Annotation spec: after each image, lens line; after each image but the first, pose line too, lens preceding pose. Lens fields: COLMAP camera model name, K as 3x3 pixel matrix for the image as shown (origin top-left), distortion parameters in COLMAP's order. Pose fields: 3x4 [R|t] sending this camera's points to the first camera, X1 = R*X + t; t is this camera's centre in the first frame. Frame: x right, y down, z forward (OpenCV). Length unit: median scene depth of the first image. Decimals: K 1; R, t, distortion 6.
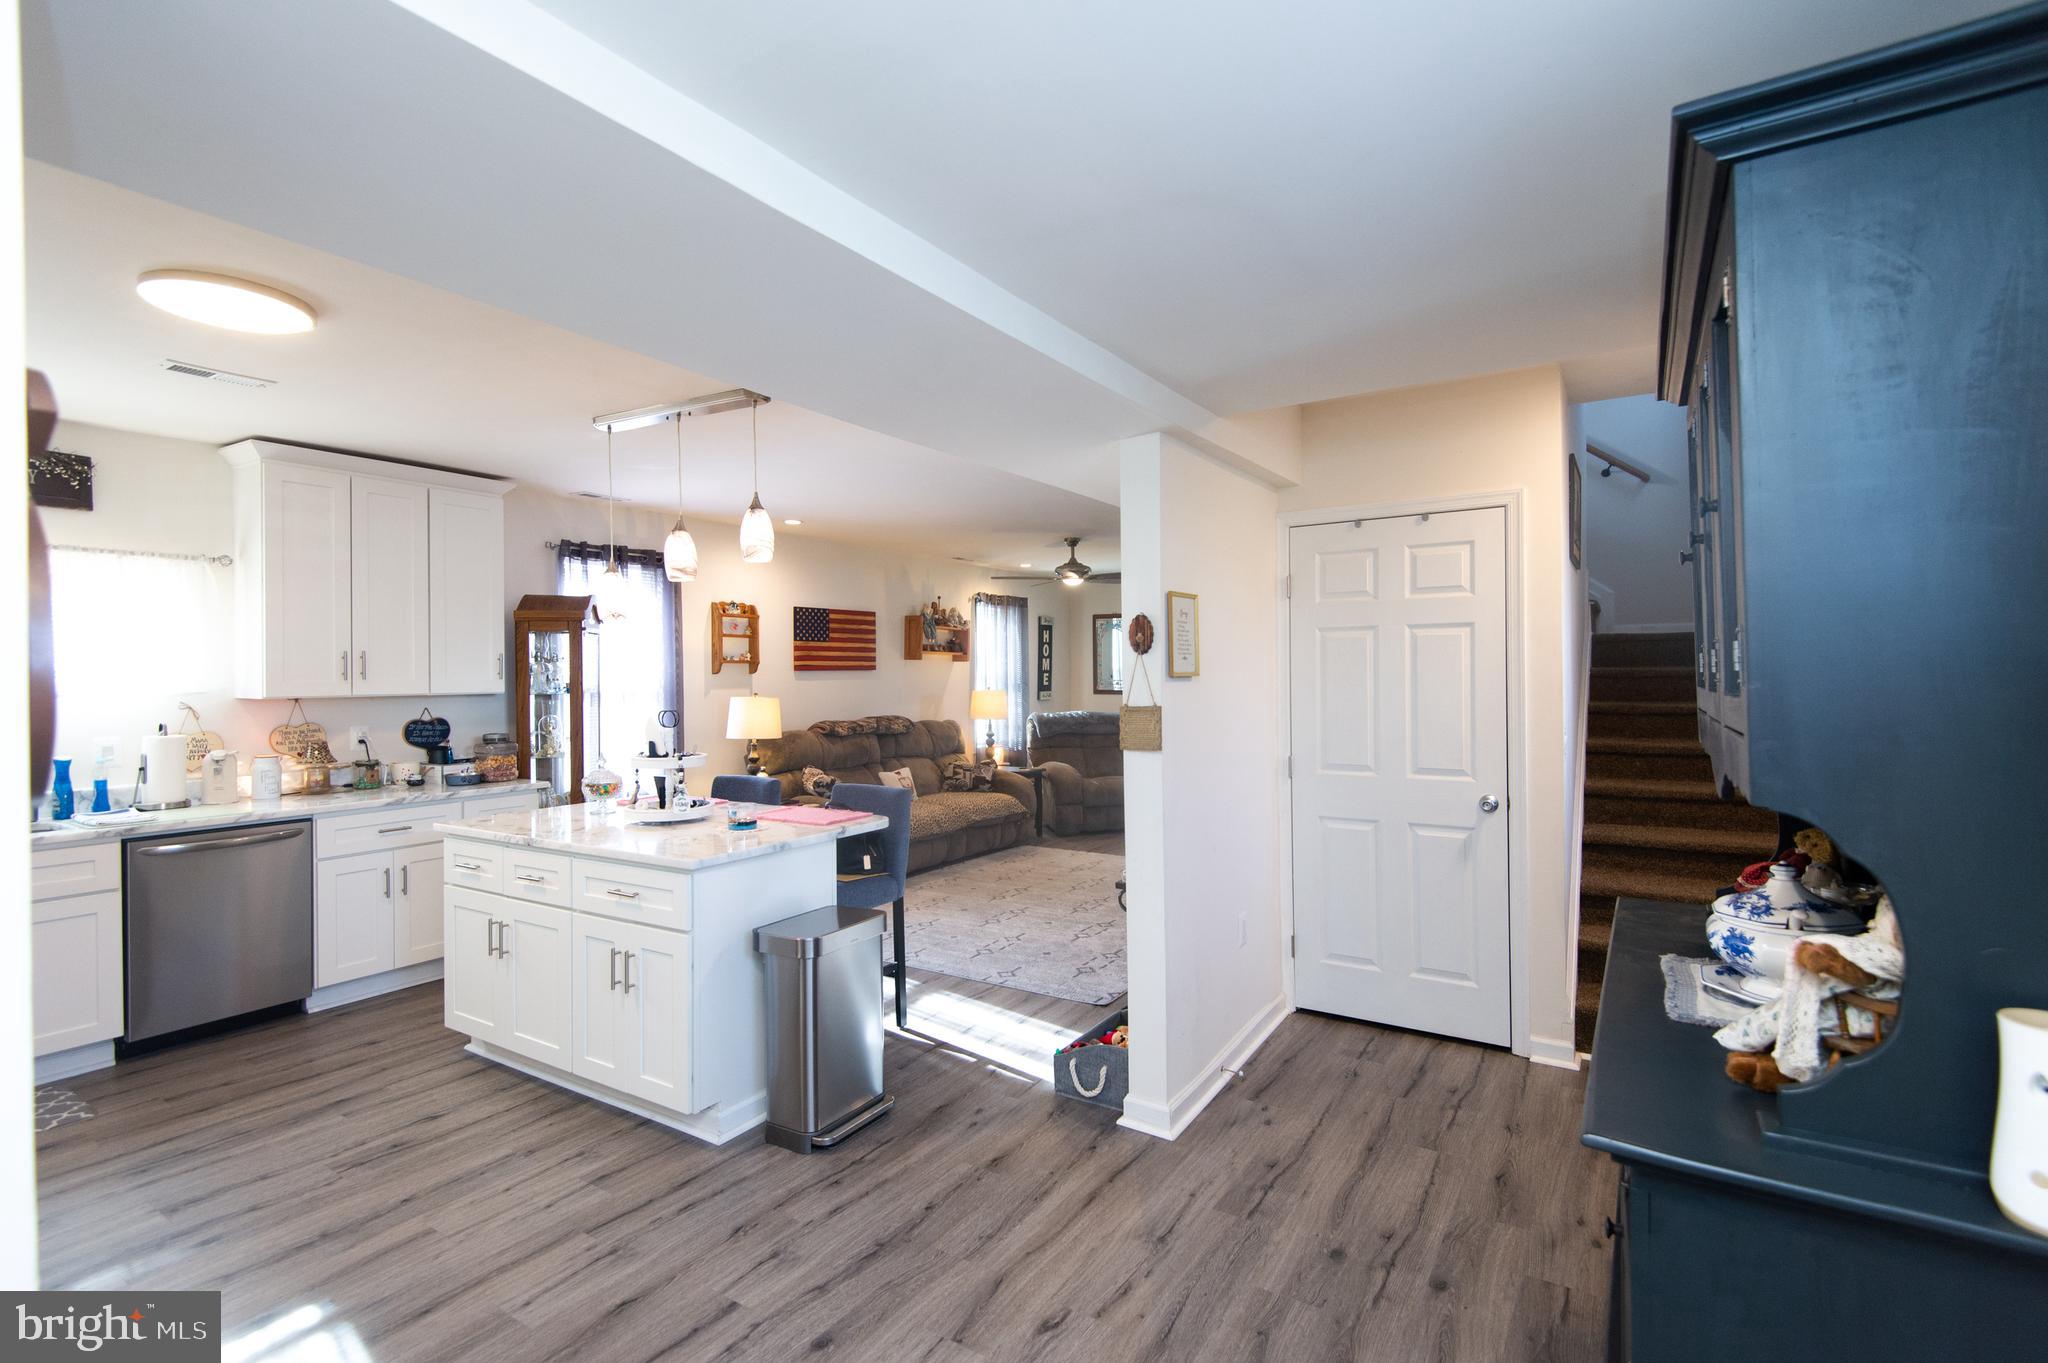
lens RADIAL K [[945.5, 0, 1034.1], [0, 945.5, 676.9], [0, 0, 1]] dist [0.038082, -0.026847]
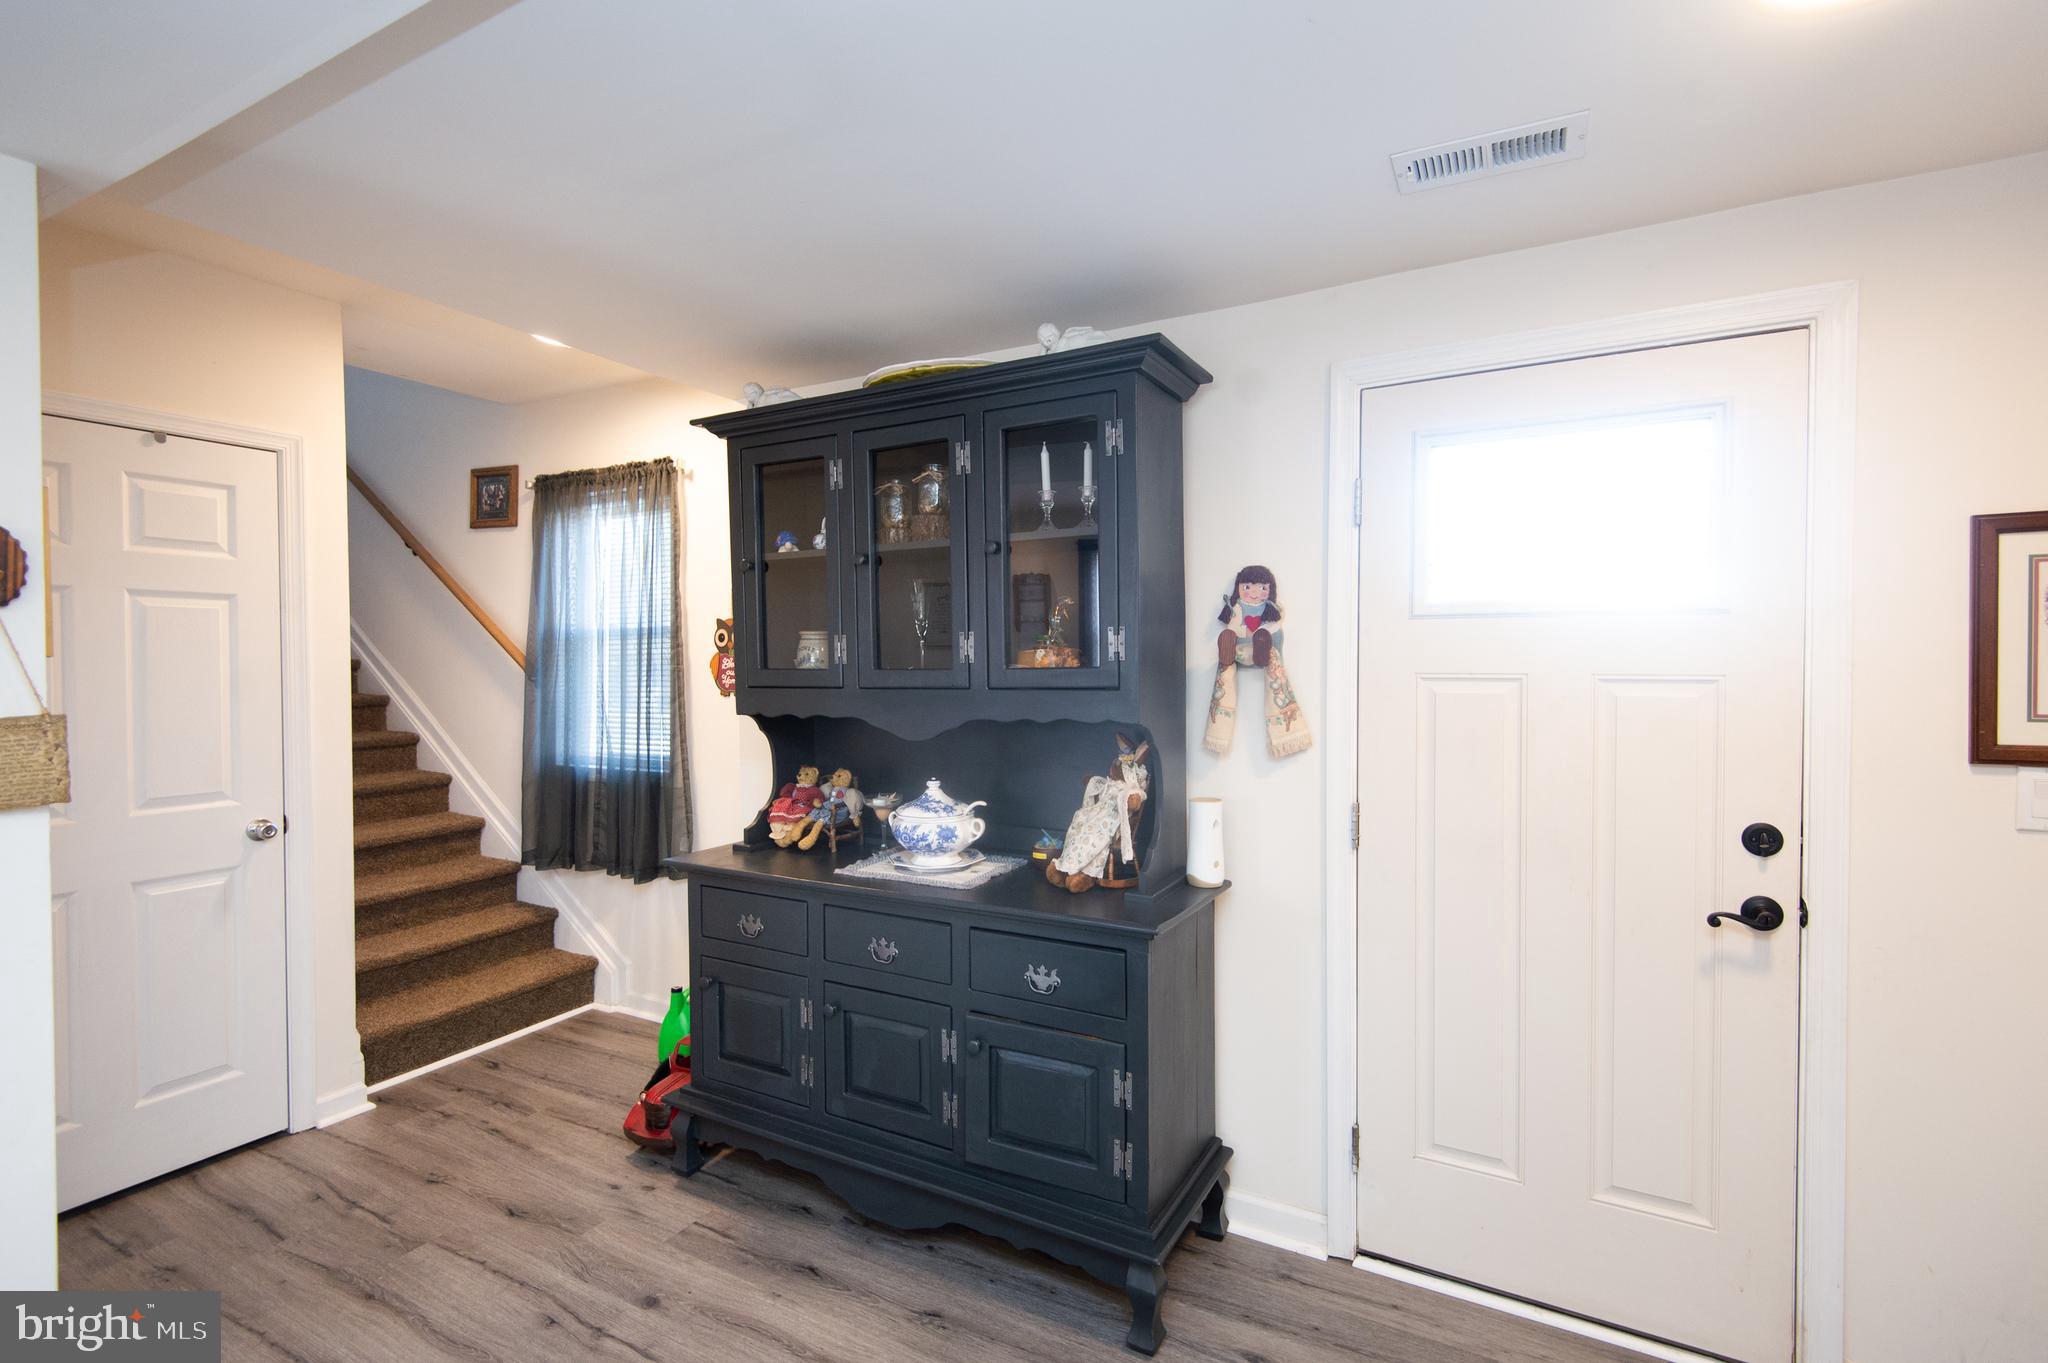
lens RADIAL K [[931.9, 0, 1023.1], [0, 931.9, 678.6], [0, 0, 1]] dist [0.042223, -0.024405]
pose [[-0.056744, -0.007583, 0.998360, -0.206074], [0.012370, 0.999889, 0.008297, 0.007033], [-0.998312, 0.012821, -0.056644, 0.265713]]
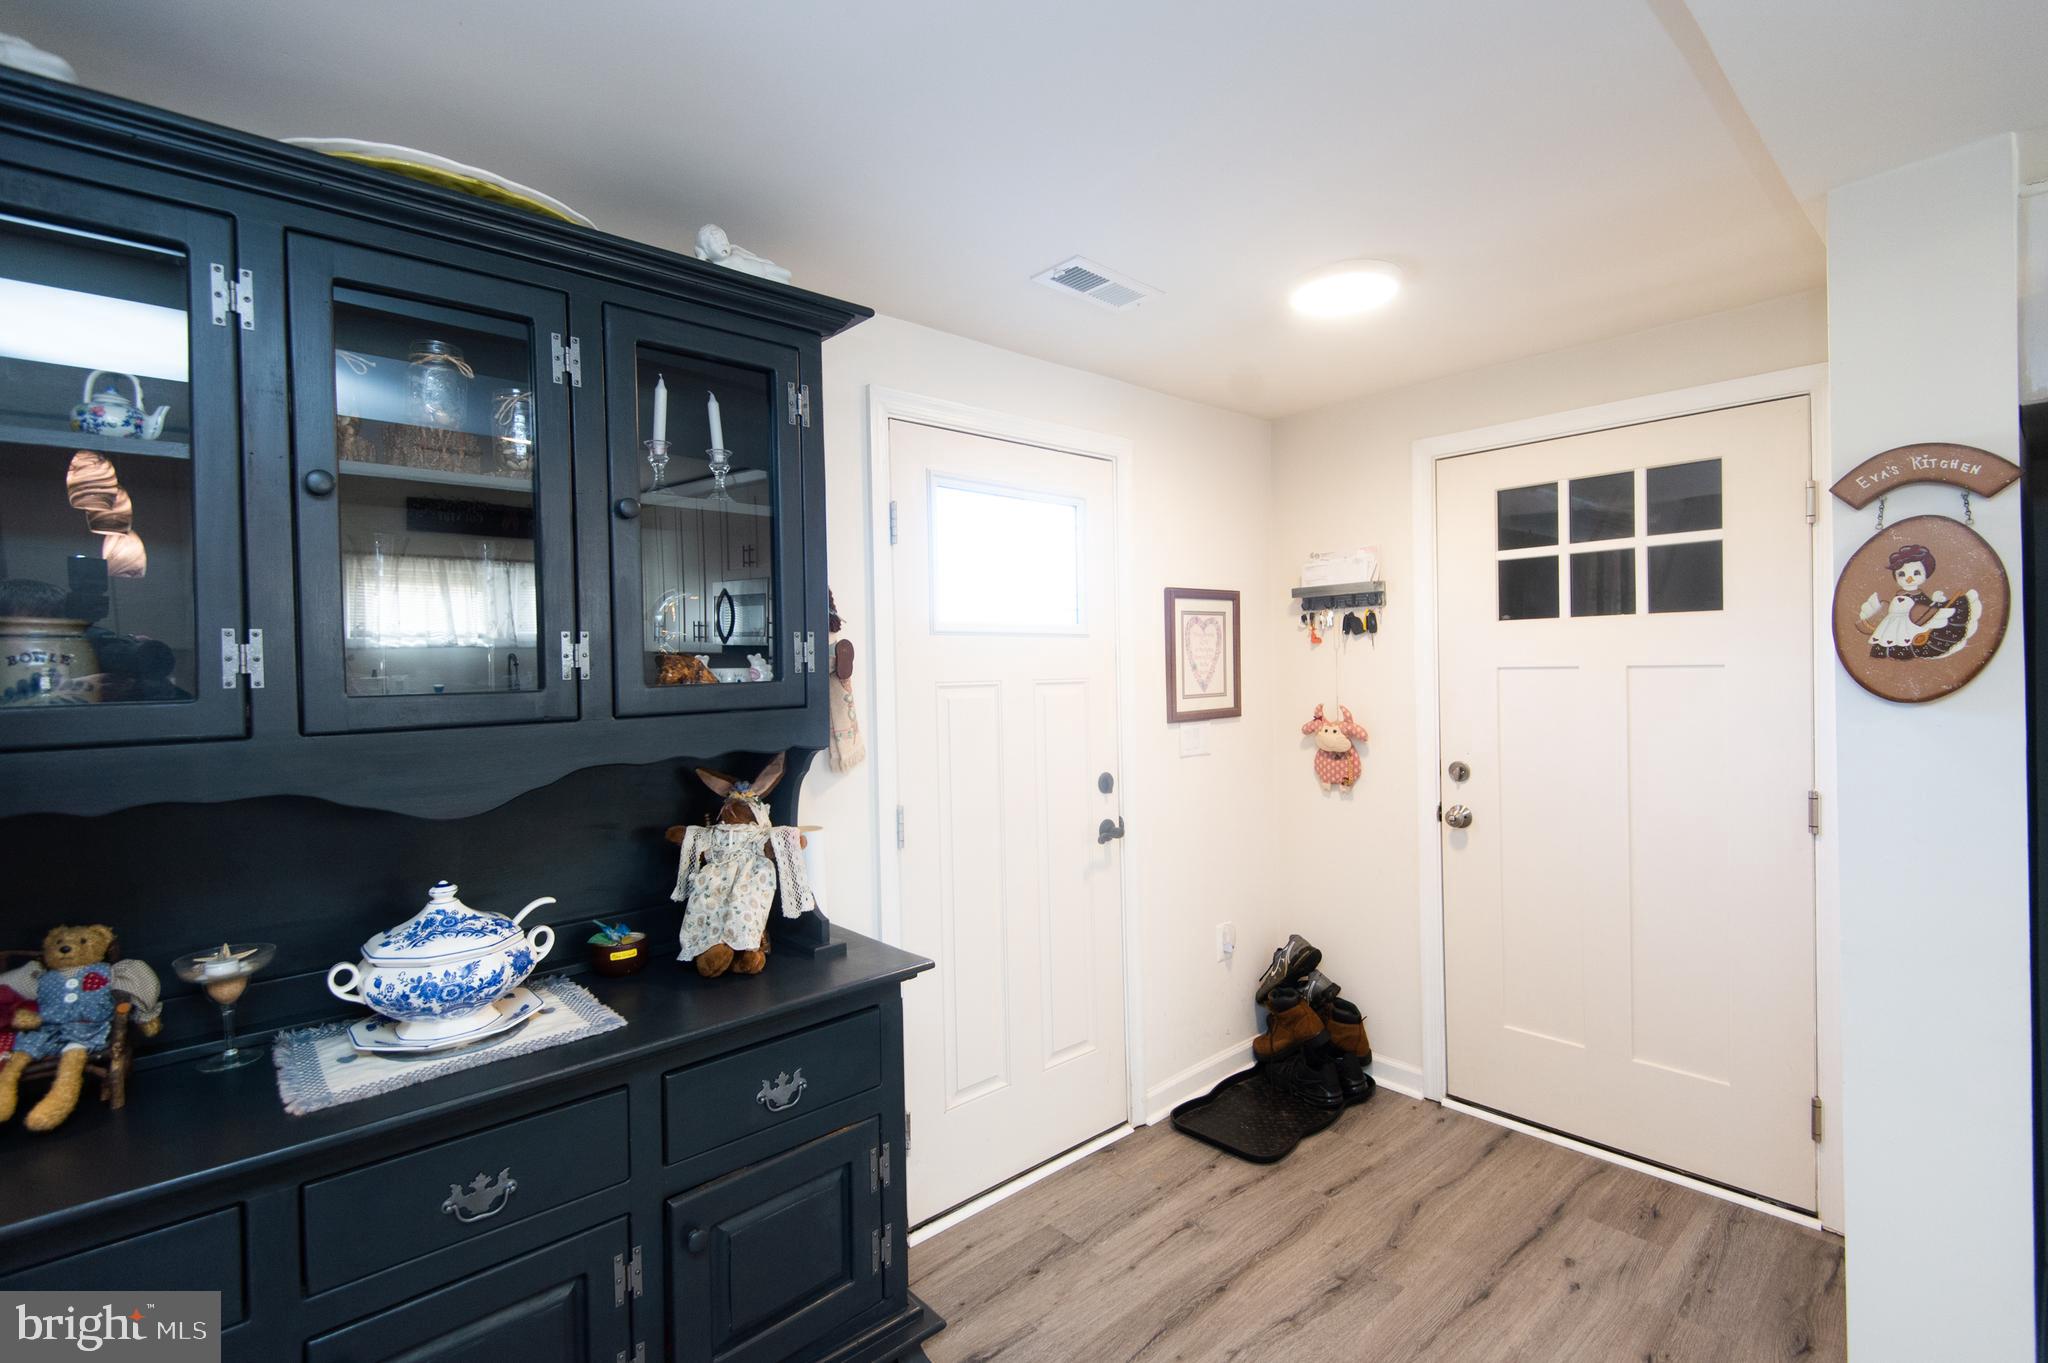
lens RADIAL K [[931.9, 0, 1023.1], [0, 931.9, 678.6], [0, 0, 1]] dist [0.042223, -0.024405]
pose [[-0.961589, 0.030332, 0.272813, 0.001946], [0.035477, 0.999273, 0.013946, 0.003843], [-0.272191, 0.023089, -0.961966, 0.479345]]
